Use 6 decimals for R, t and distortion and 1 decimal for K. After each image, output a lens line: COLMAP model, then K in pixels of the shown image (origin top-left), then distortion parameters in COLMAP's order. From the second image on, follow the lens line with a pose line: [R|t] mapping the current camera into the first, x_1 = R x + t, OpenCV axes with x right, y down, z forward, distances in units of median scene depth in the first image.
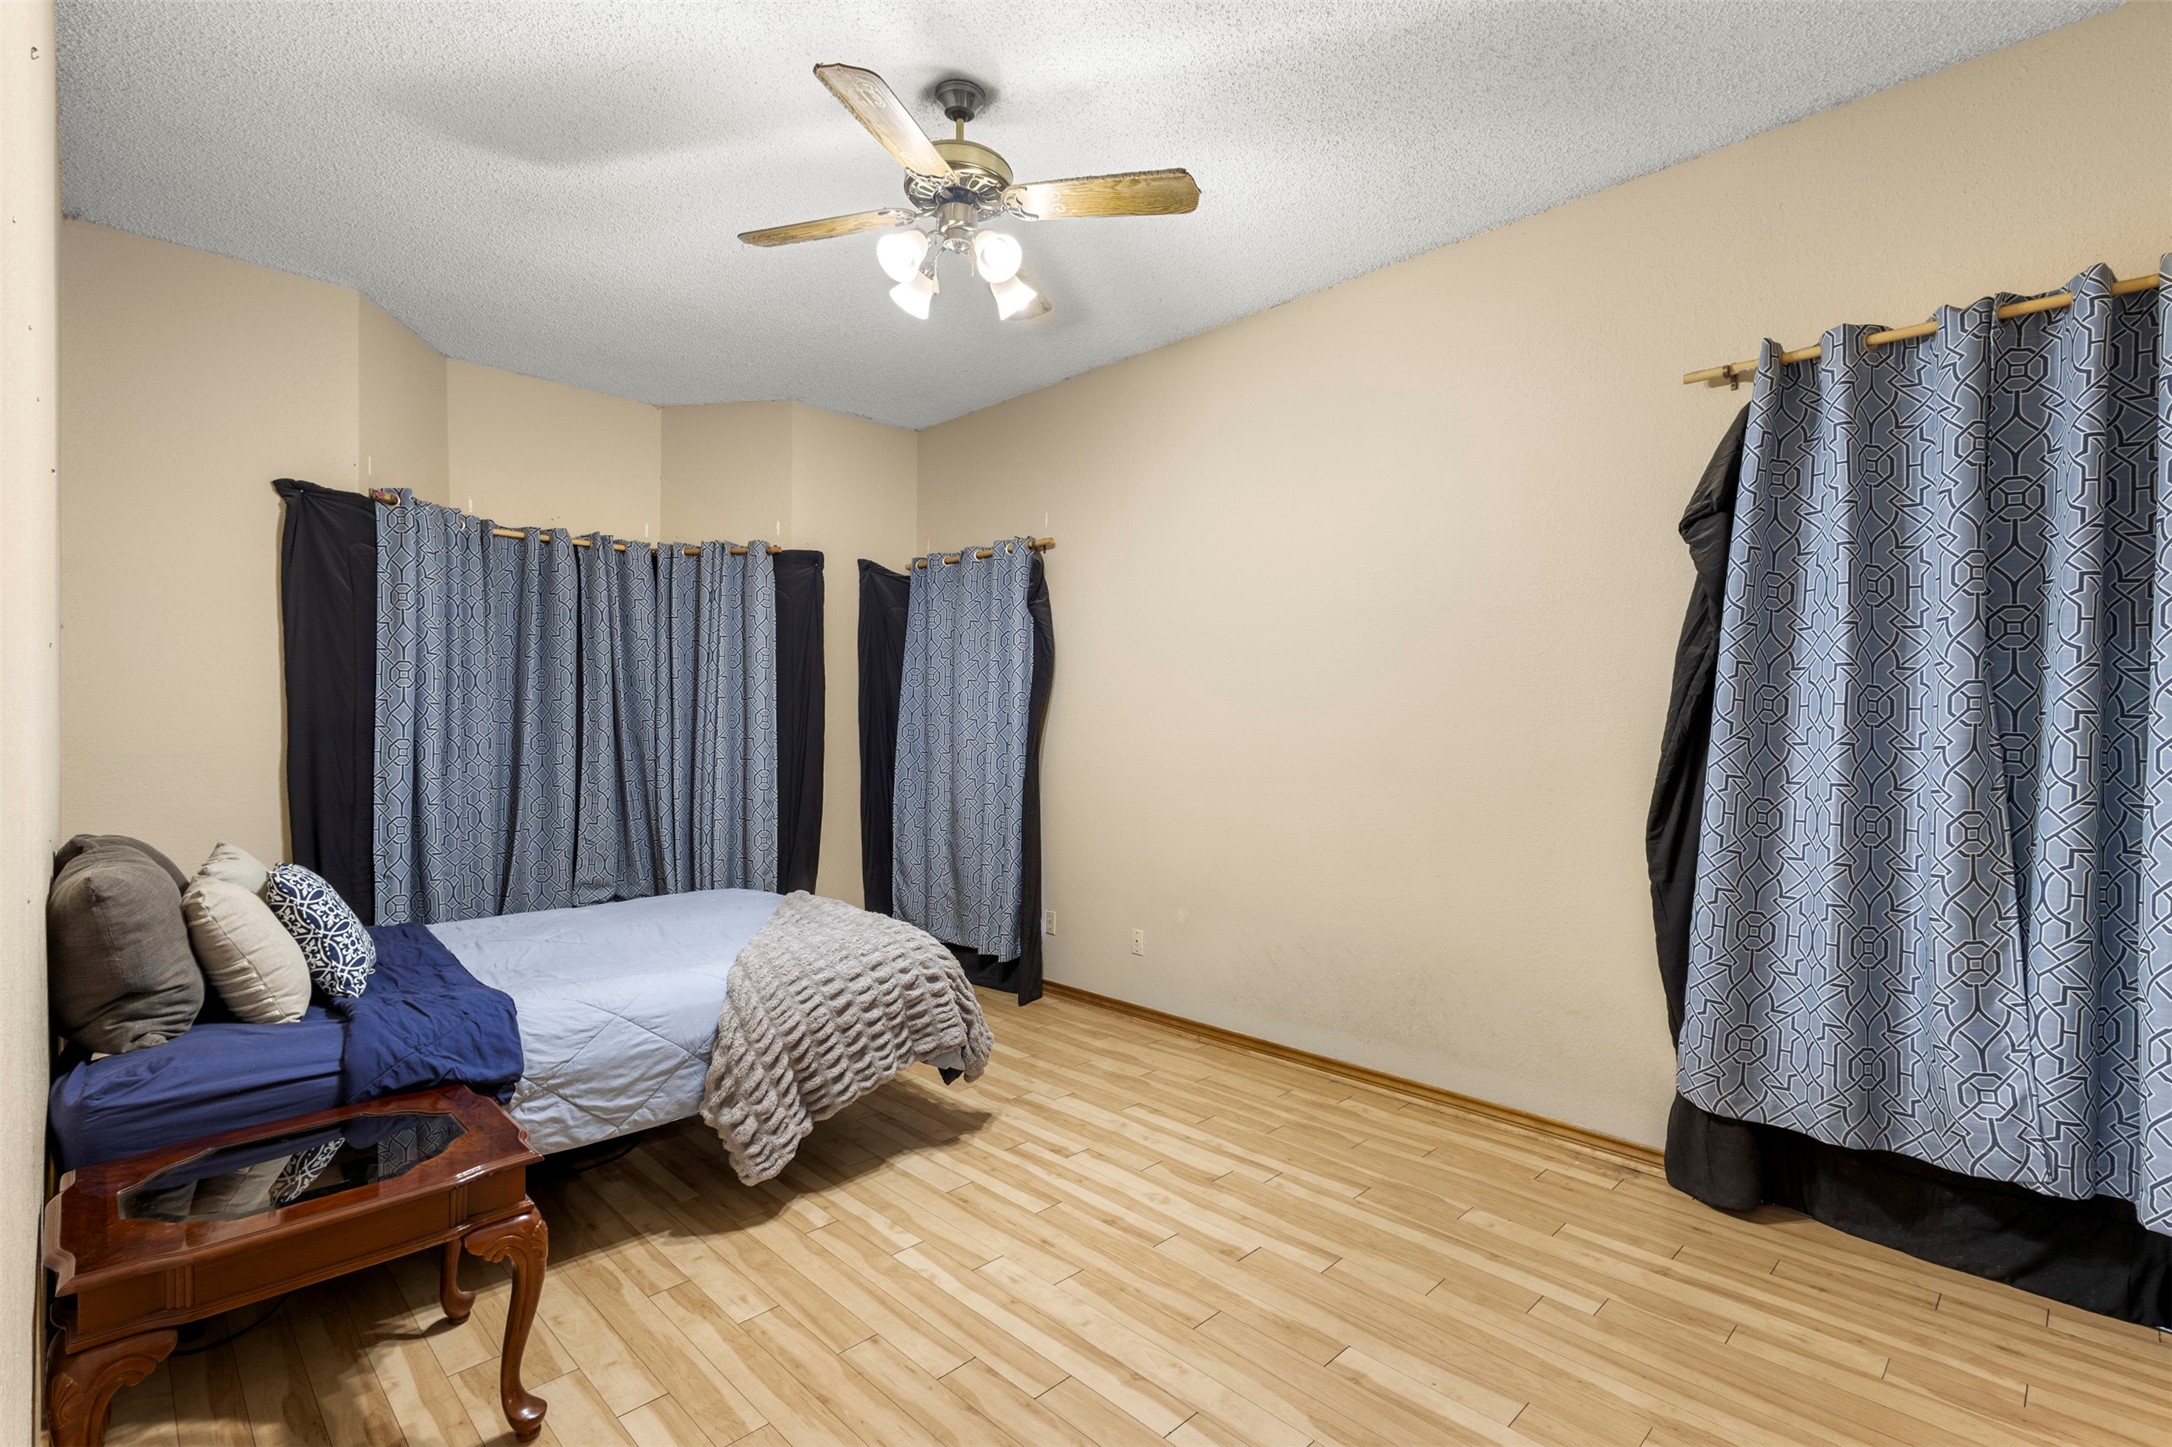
lens RADIAL K [[996.9, 0, 1090.4], [0, 996.9, 734.2], [0, 0, 1]] dist [-0.000240, 0.000133]
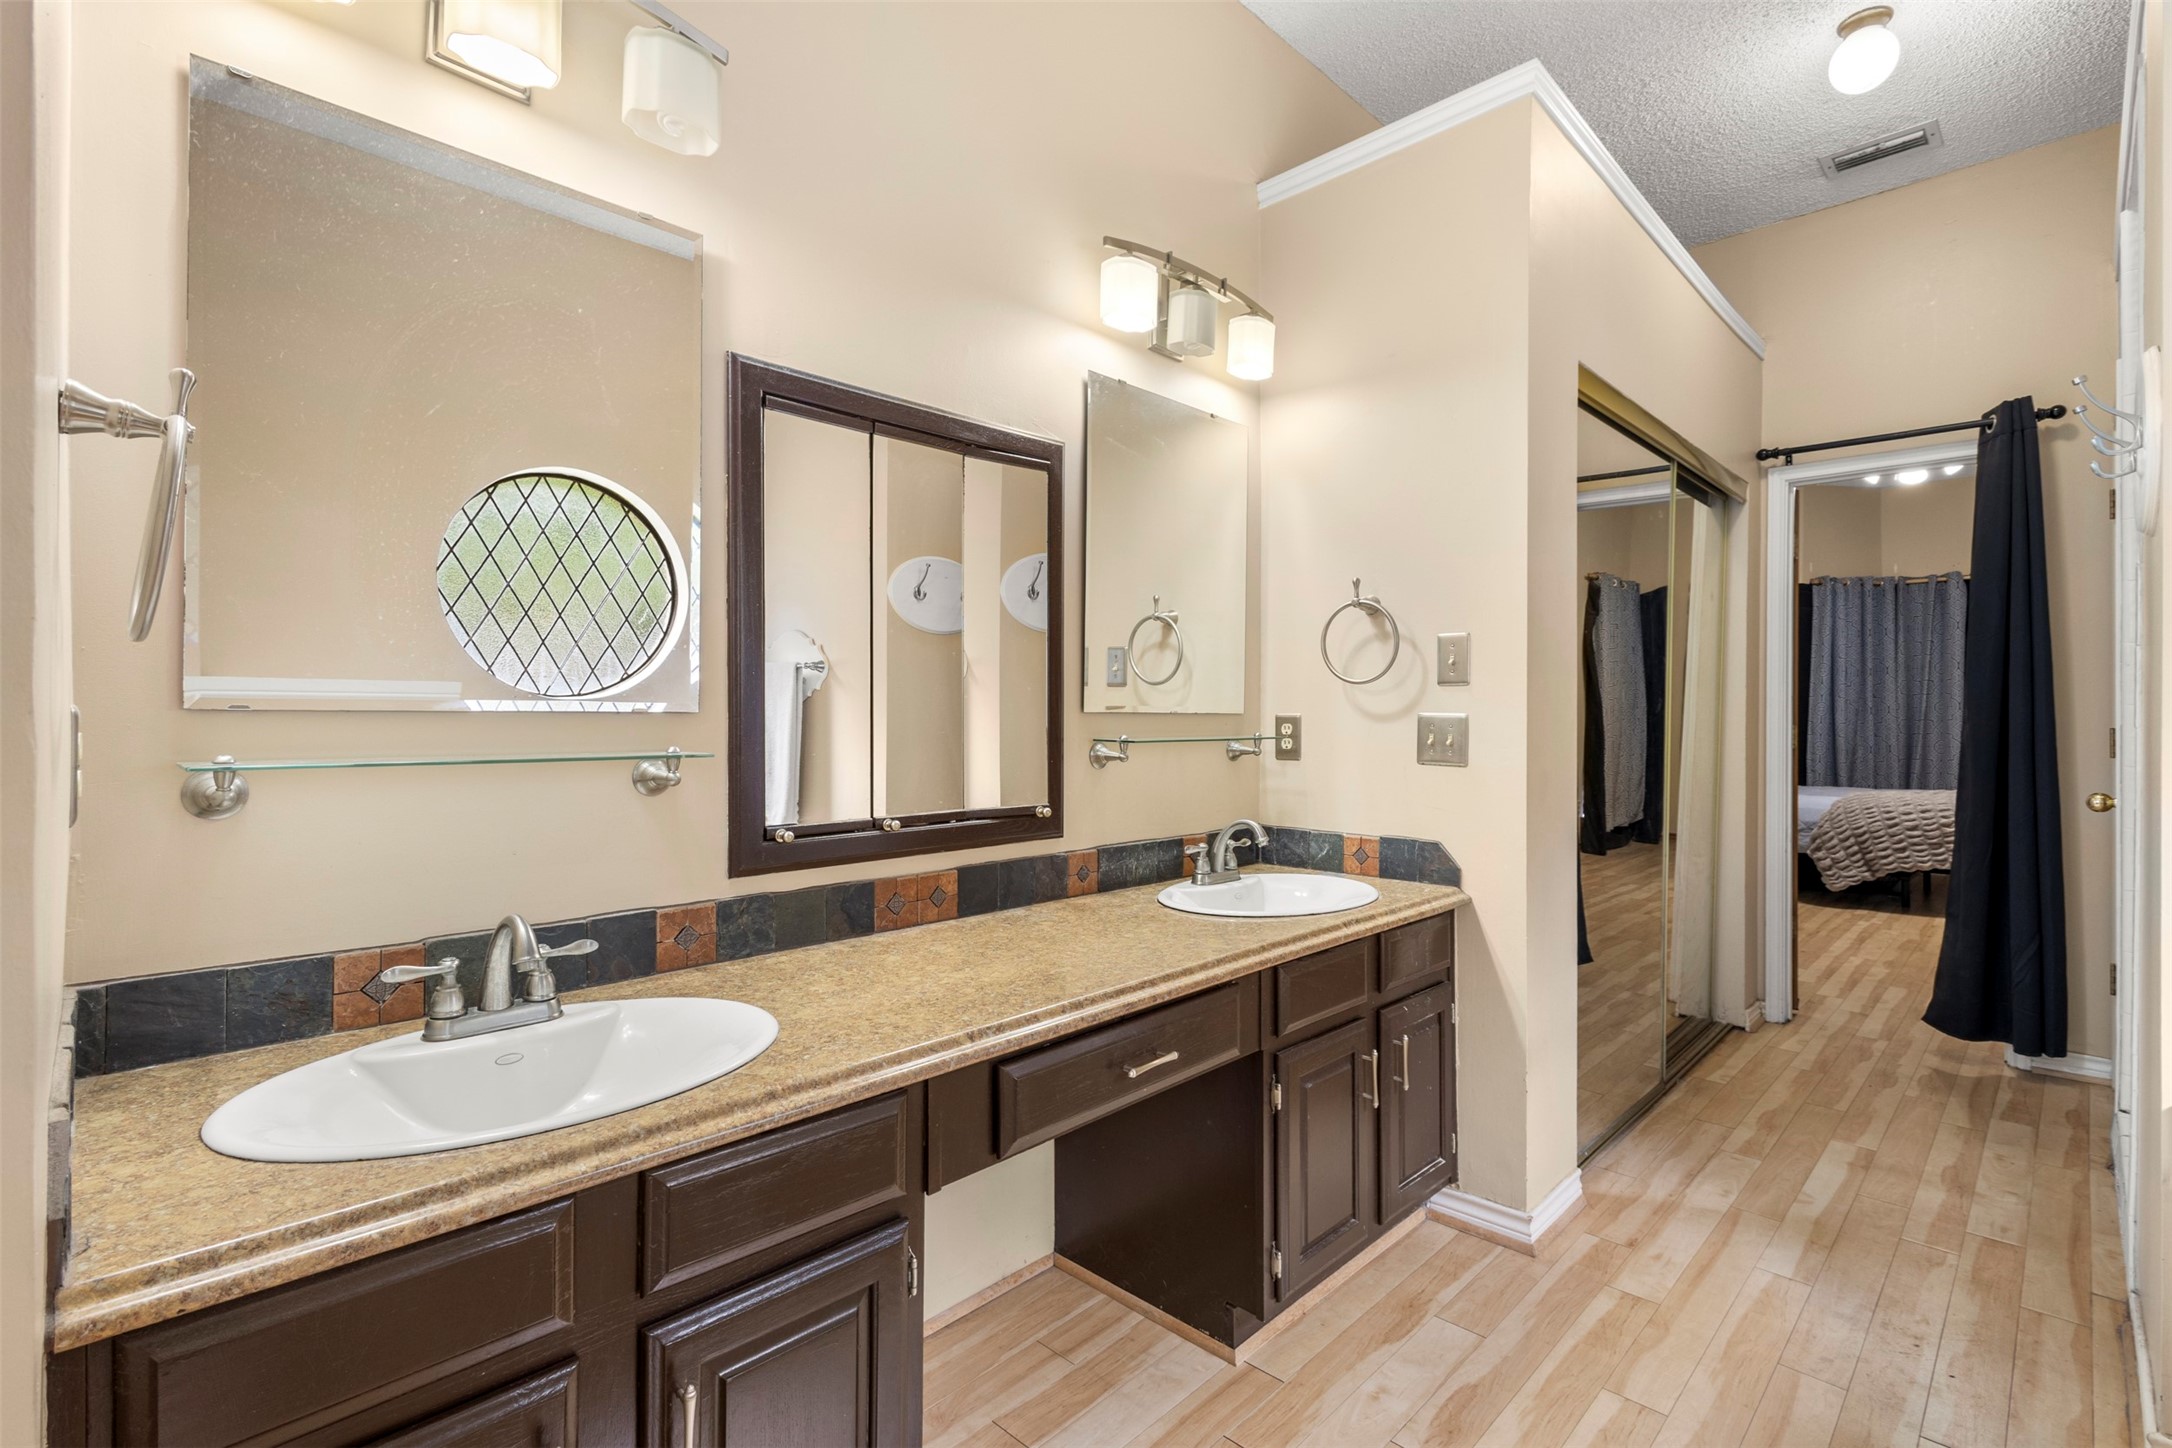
lens RADIAL K [[996.9, 0, 1079.5], [0, 996.9, 722.0], [0, 0, 1]] dist [-0.000240, 0.000133]
pose [[0.005581, 0.003583, -0.999978, 1.813053], [-0.013370, 0.999904, 0.003508, 0.078403], [0.999895, 0.013350, 0.005629, -0.693205]]
